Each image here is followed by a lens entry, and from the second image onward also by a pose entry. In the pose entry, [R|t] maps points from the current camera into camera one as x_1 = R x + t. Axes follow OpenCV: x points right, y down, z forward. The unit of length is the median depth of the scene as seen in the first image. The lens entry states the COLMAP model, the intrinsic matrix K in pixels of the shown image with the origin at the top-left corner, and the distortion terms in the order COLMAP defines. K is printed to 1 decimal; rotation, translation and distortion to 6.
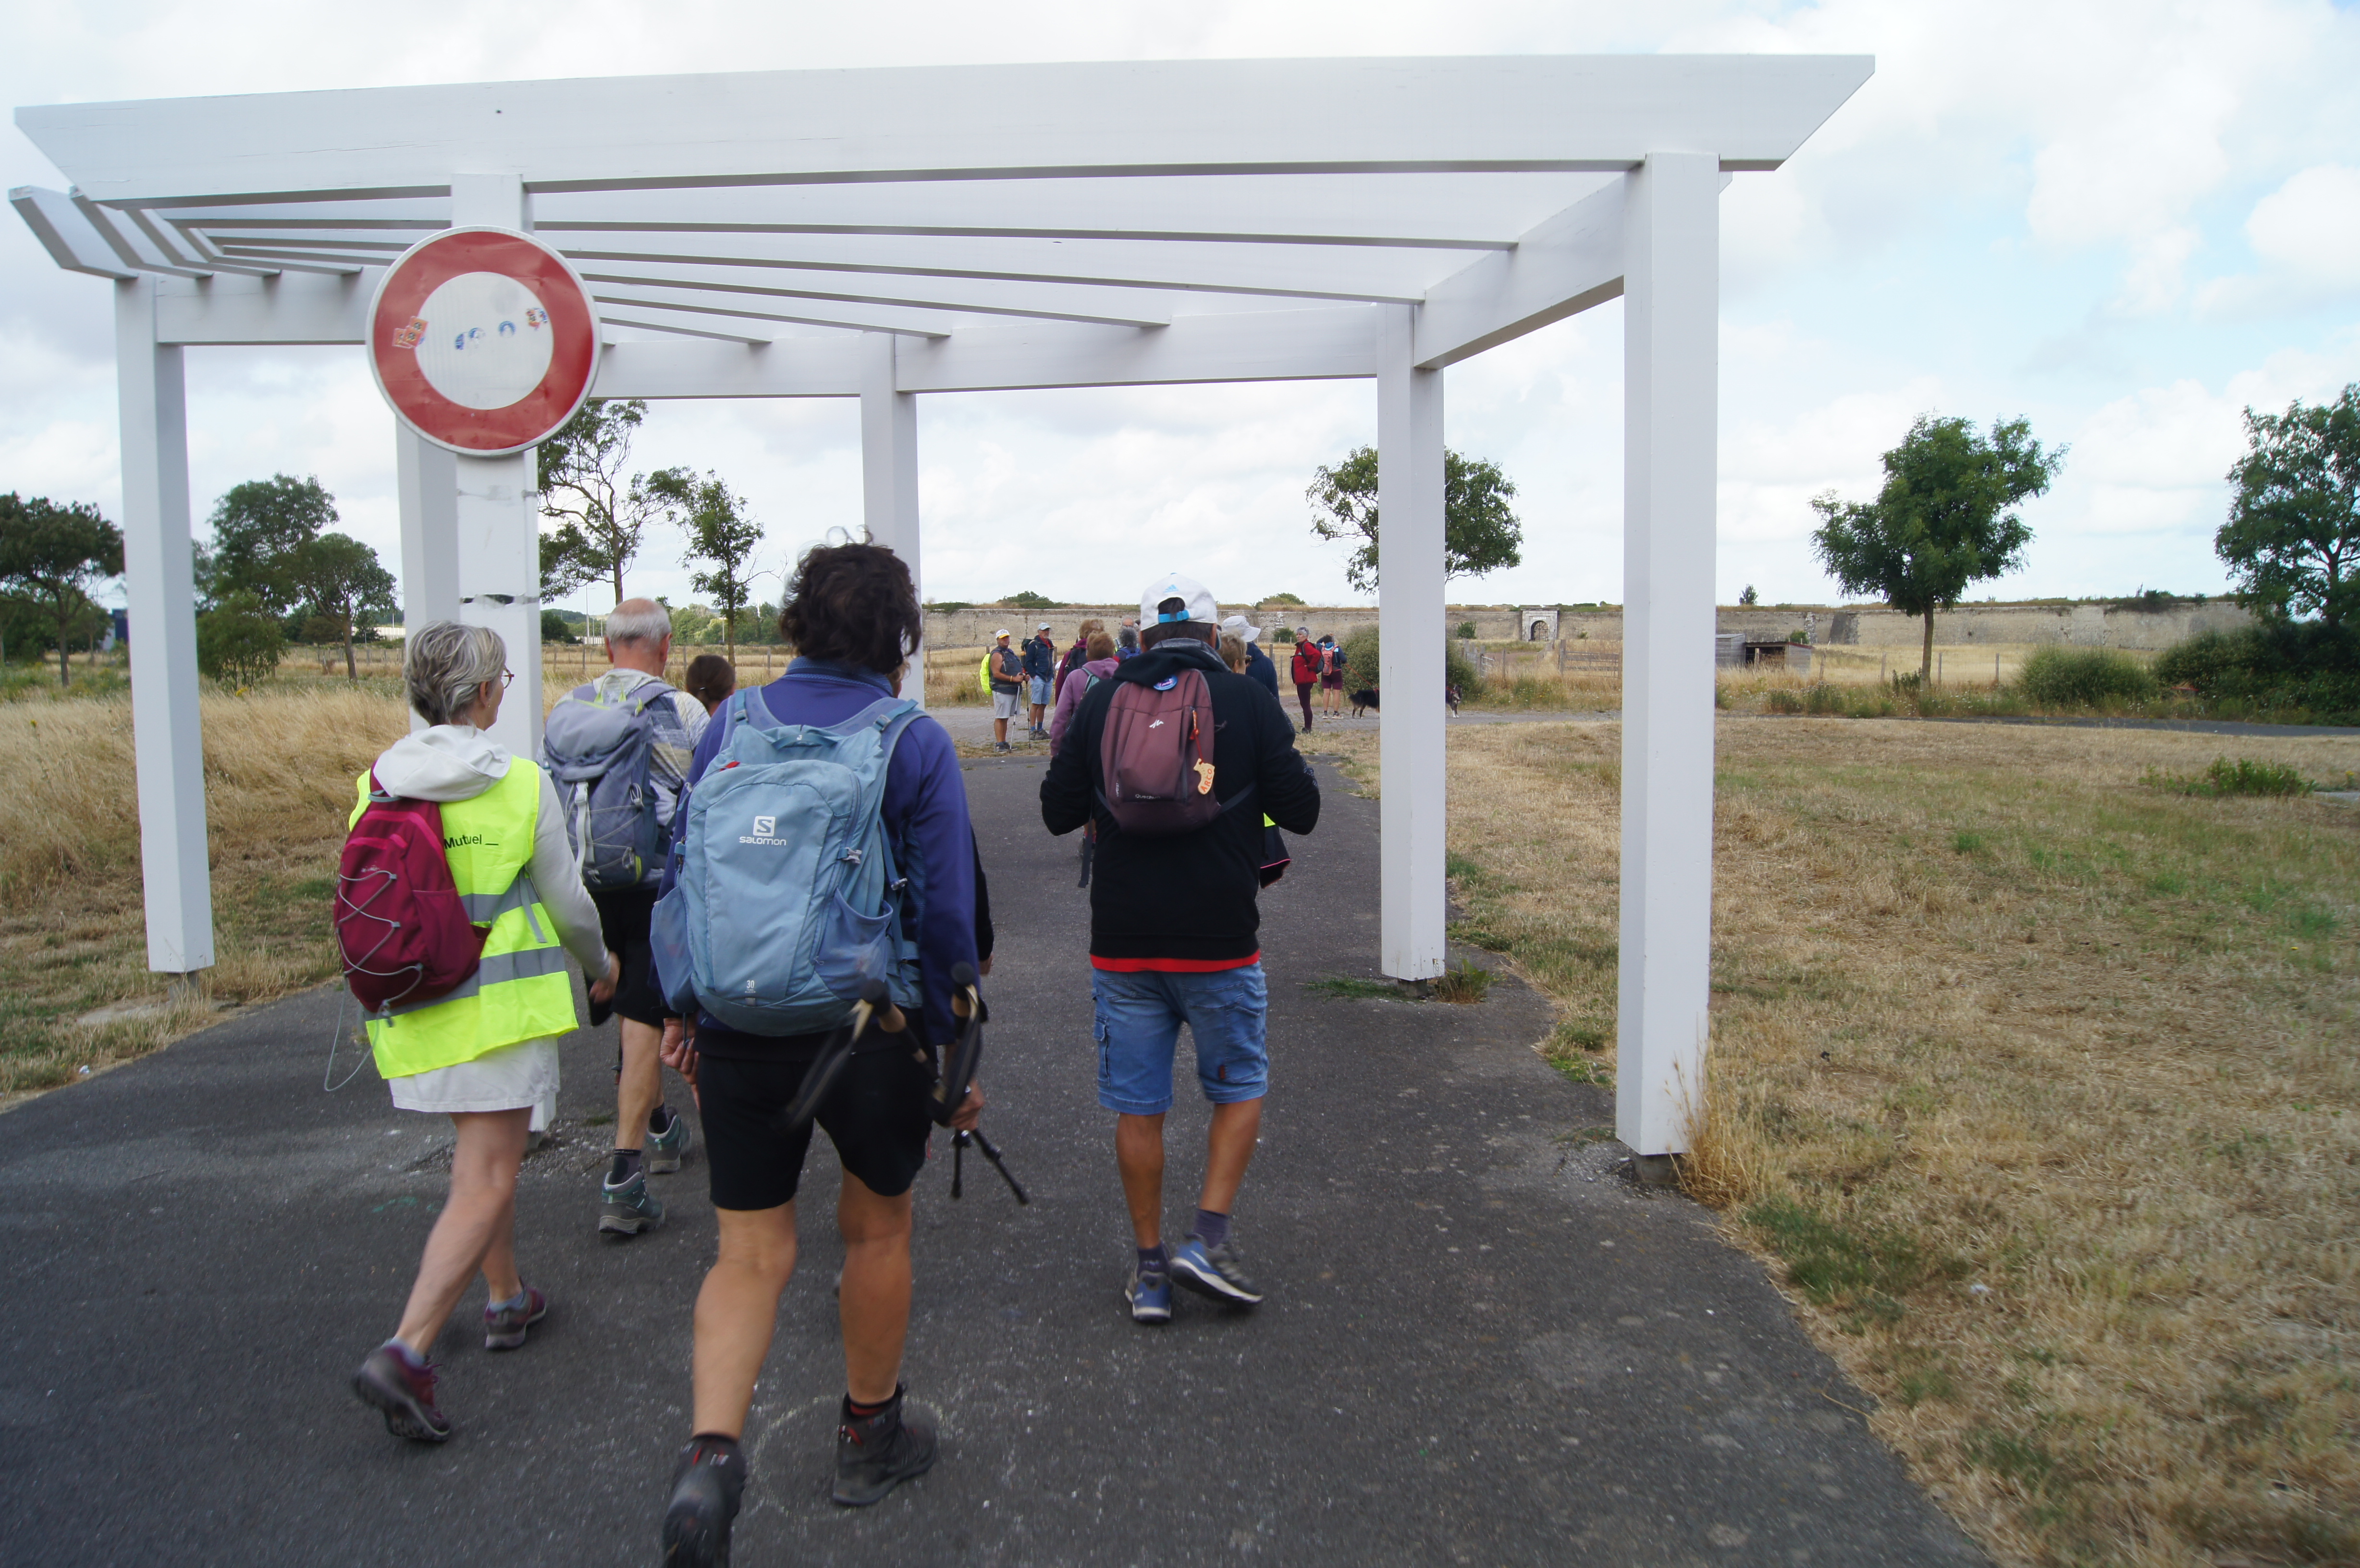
lens RADIAL K [[1896.5, 0, 1180.0], [0, 1896.5, 784.0], [0, 0, 1]] dist [-0.050228, 0.002110]
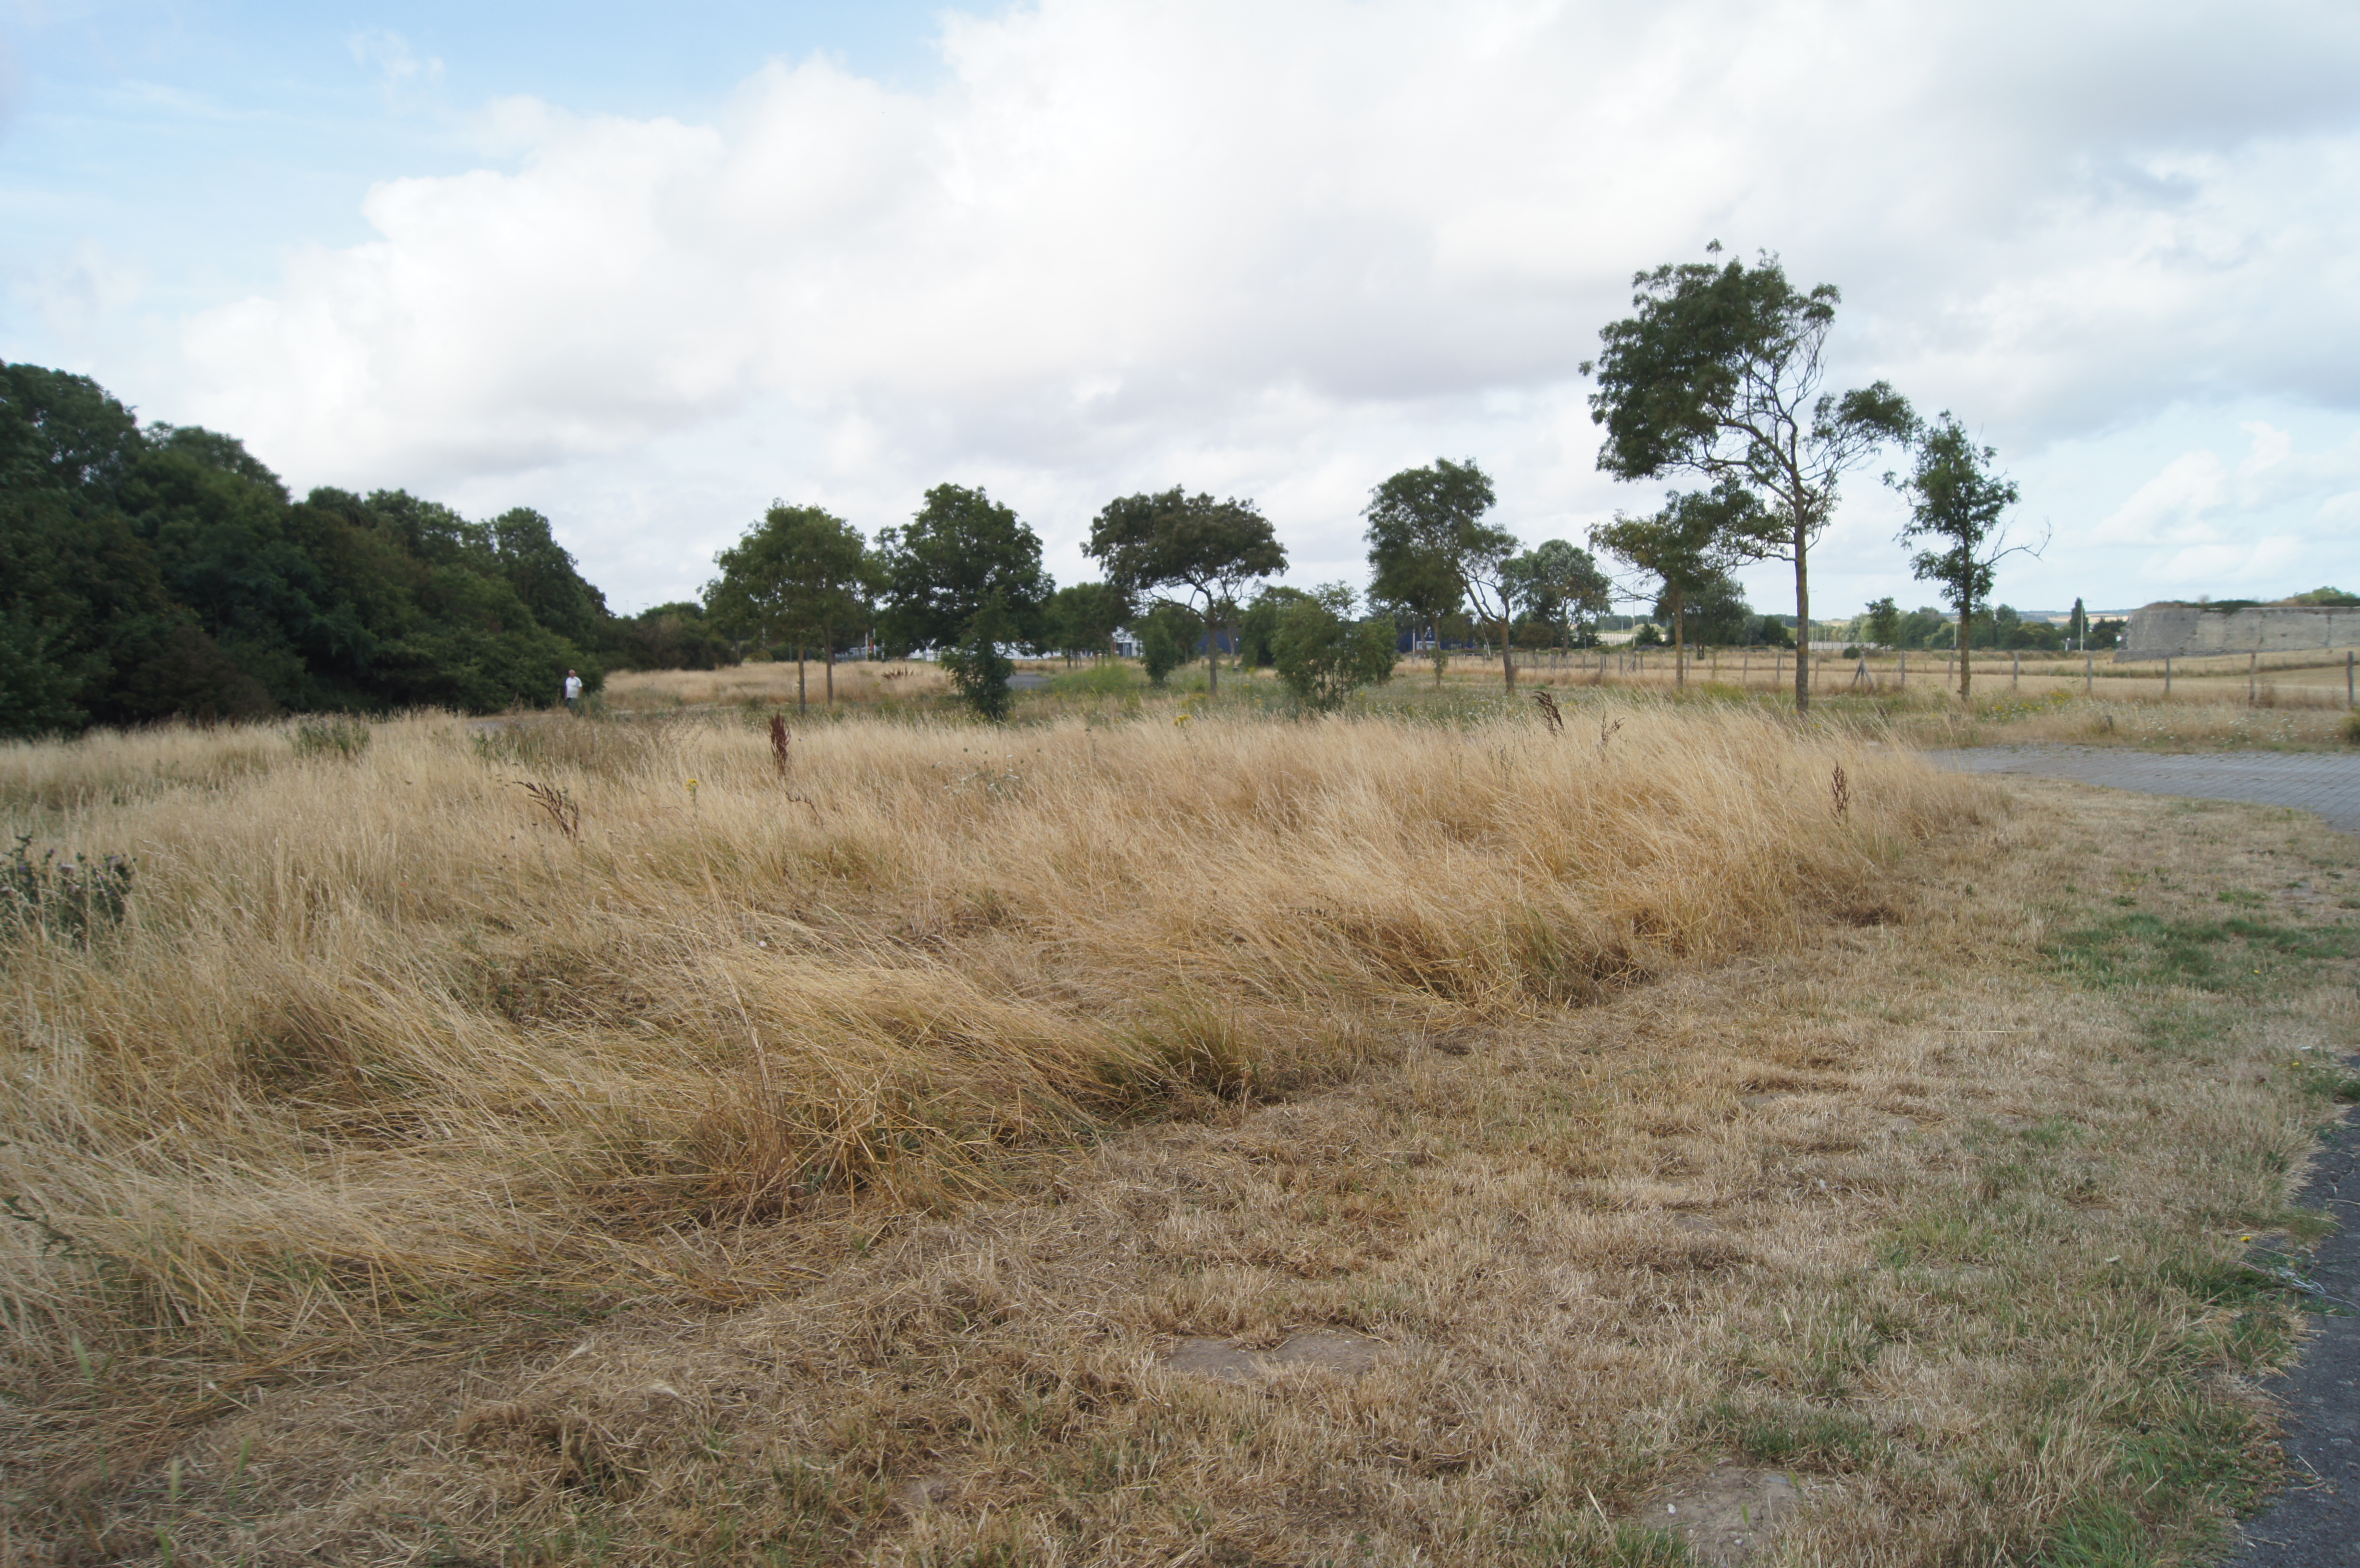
lens RADIAL K [[1896.5, 0, 1180.0], [0, 1896.5, 784.0], [0, 0, 1]] dist [-0.050228, 0.002110]
pose [[0.809704, 0.035961, -0.585735, -0.054775], [-0.037616, 0.999249, 0.009349, -0.016683], [0.585631, 0.014463, 0.810448, 0.230272]]
